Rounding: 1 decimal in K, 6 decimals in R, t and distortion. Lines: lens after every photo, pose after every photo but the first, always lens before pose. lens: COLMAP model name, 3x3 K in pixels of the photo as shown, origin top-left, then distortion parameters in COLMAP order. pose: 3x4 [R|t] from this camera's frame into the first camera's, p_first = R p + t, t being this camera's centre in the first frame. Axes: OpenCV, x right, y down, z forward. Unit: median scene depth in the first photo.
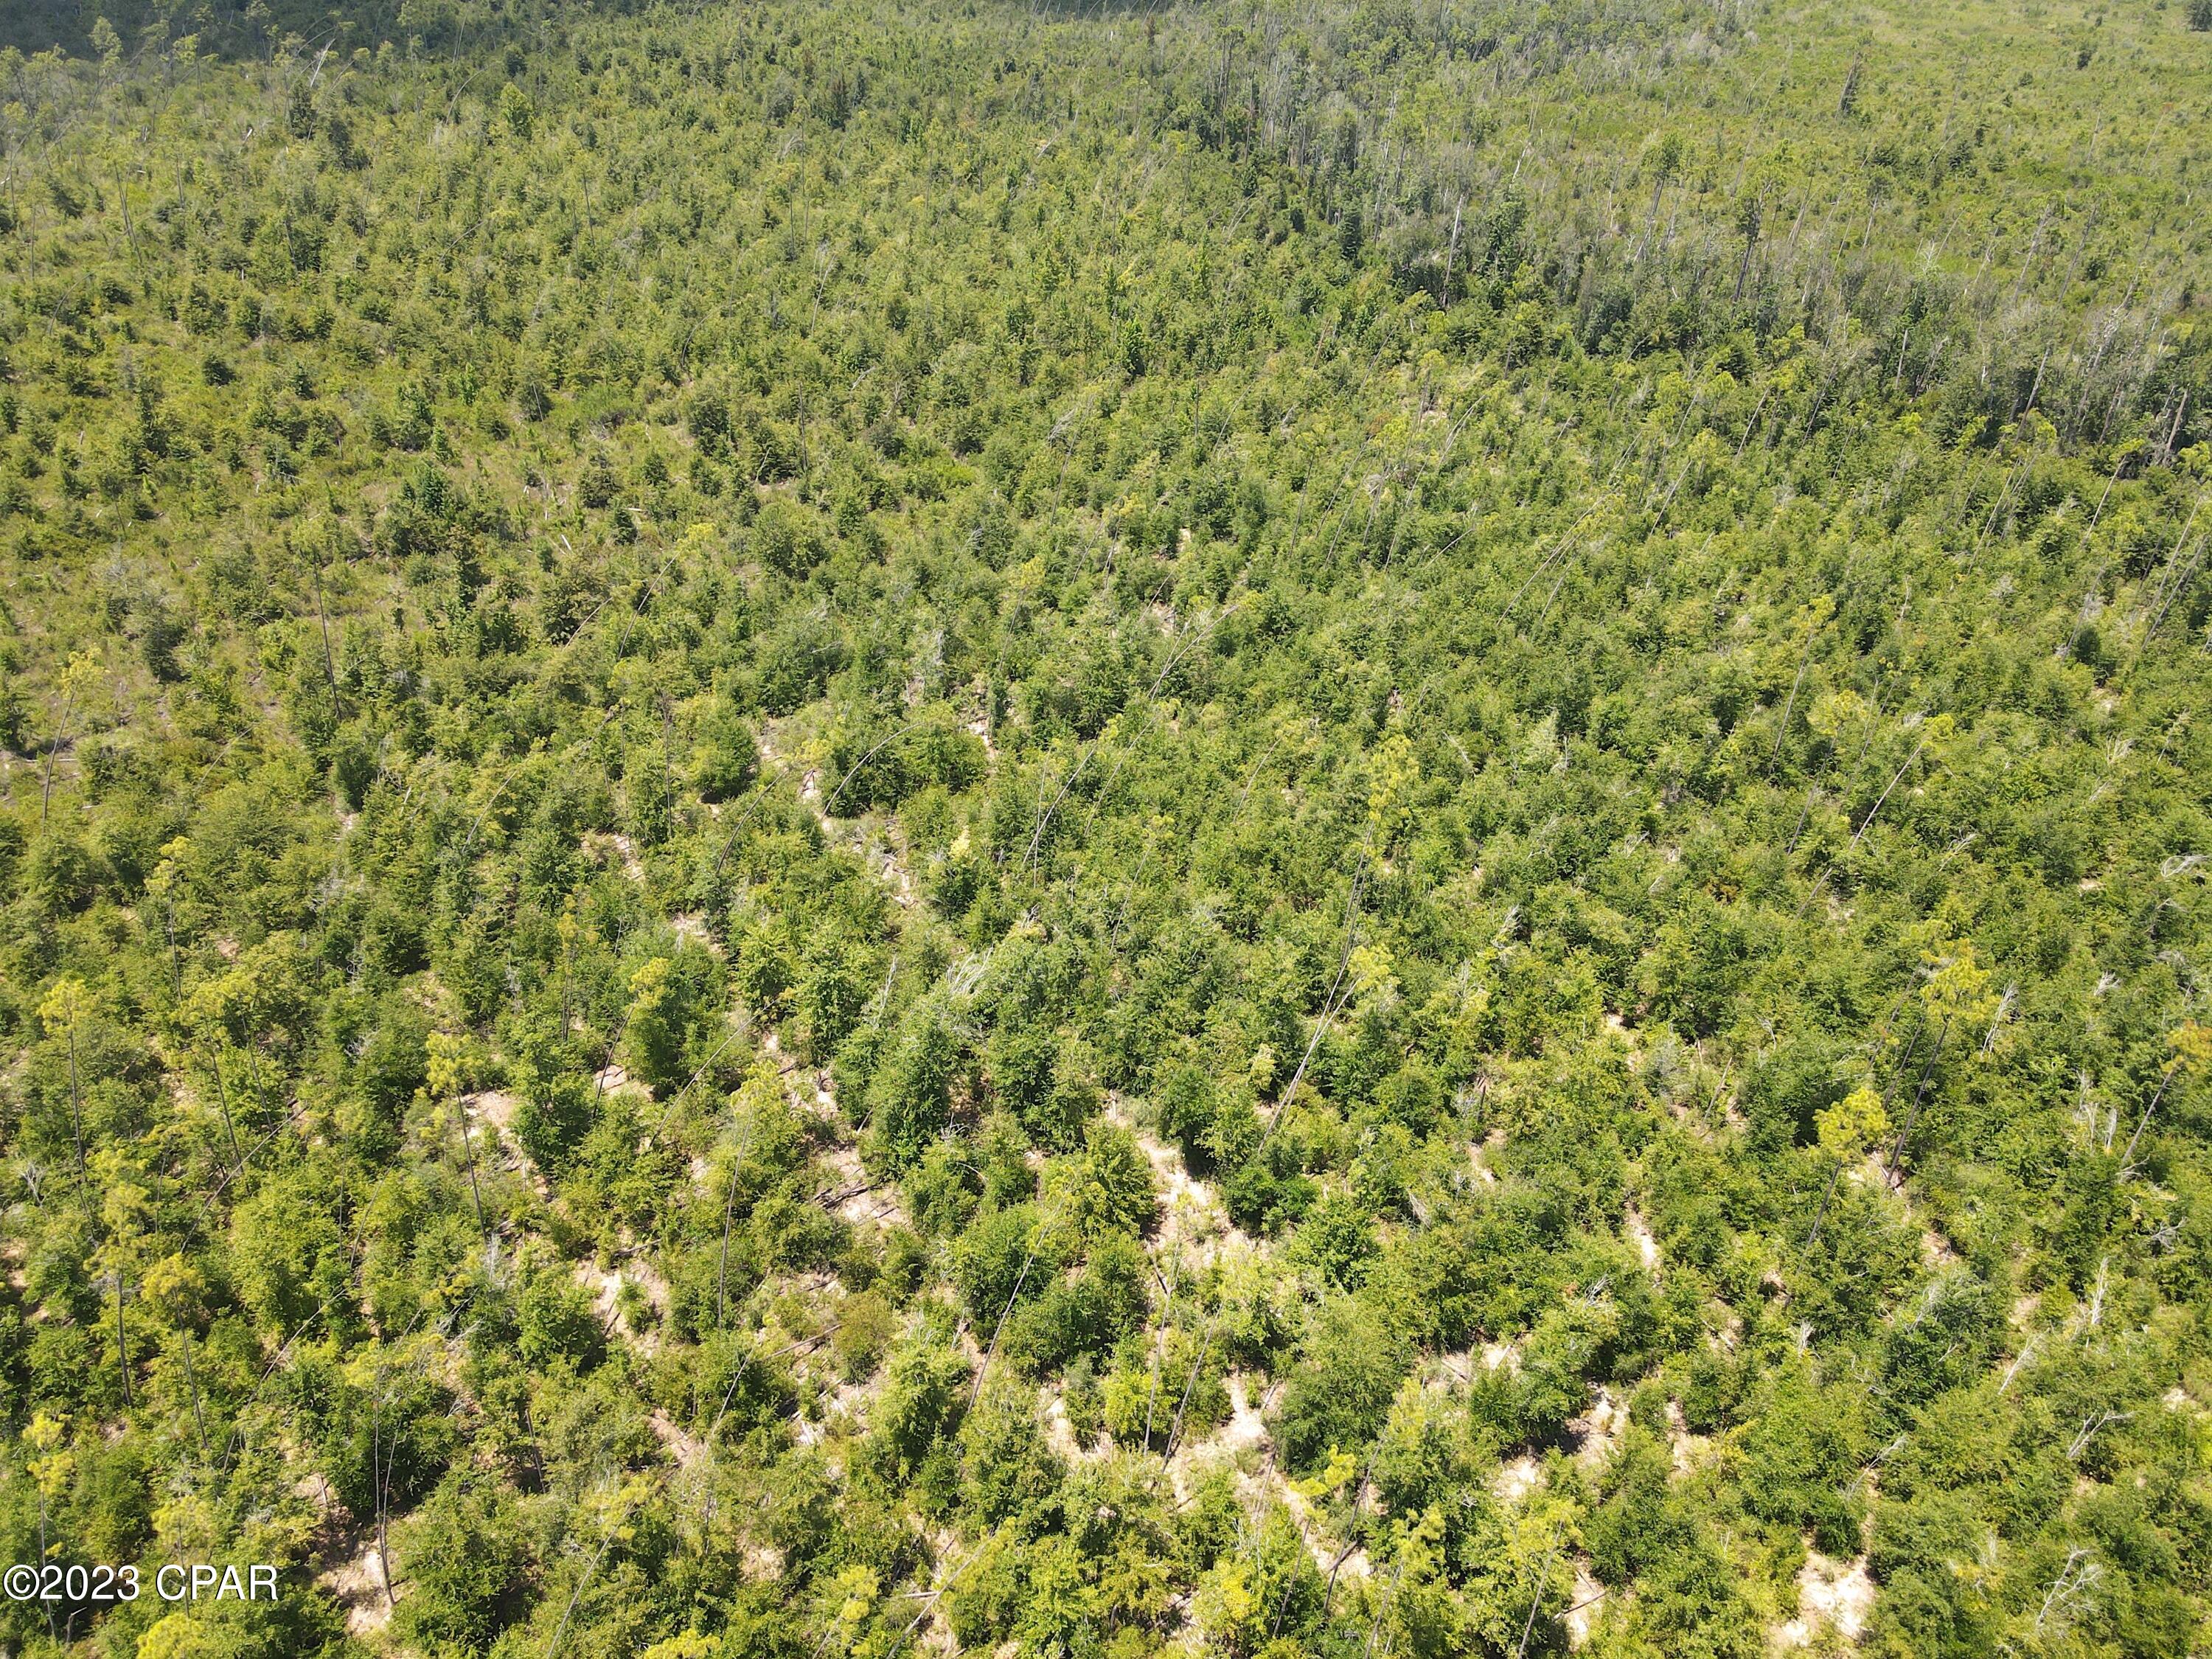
lens RADIAL K [[1598.5, 0, 1099.9], [0, 1598.5, 827.0], [0, 0, 1]] dist [0.000481, 0.024108]
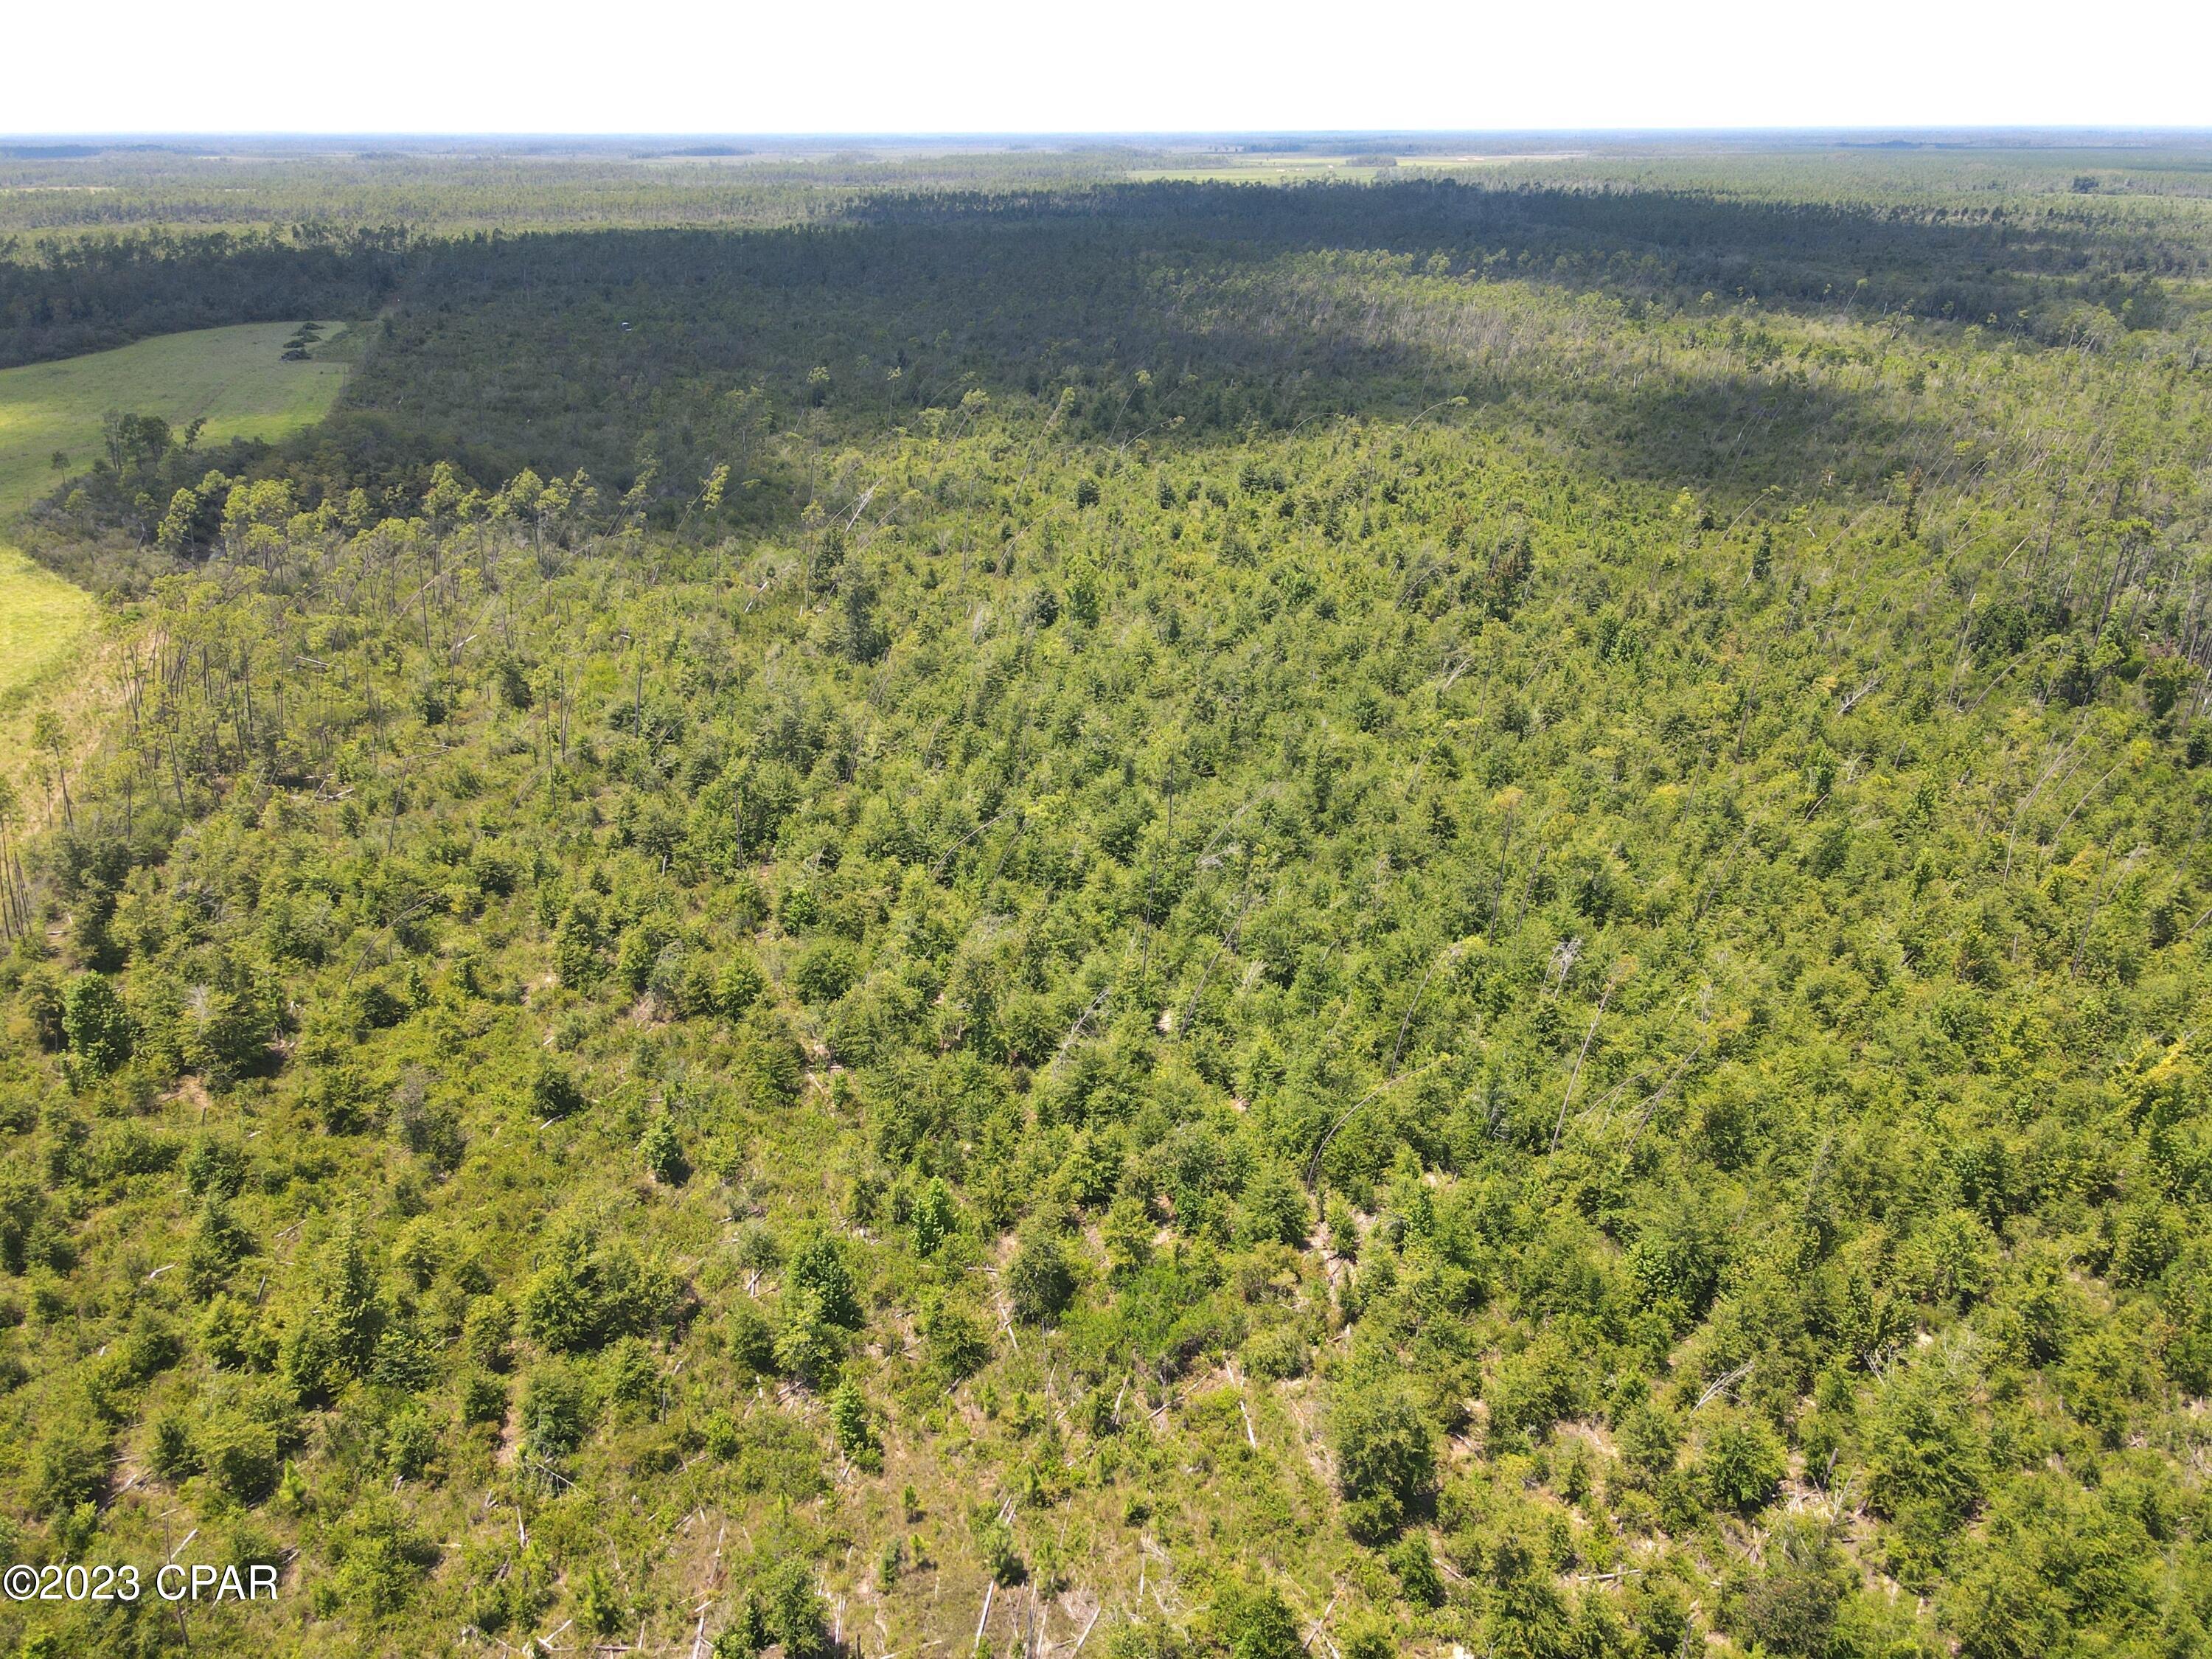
lens RADIAL K [[1598.5, 0, 1099.9], [0, 1598.5, 827.0], [0, 0, 1]] dist [0.000481, 0.024108]
pose [[0.953969, 0.114559, -0.277162, -0.123842], [-0.163870, 0.973122, -0.161806, -0.197632], [0.251176, 0.199776, 0.947101, 0.287566]]
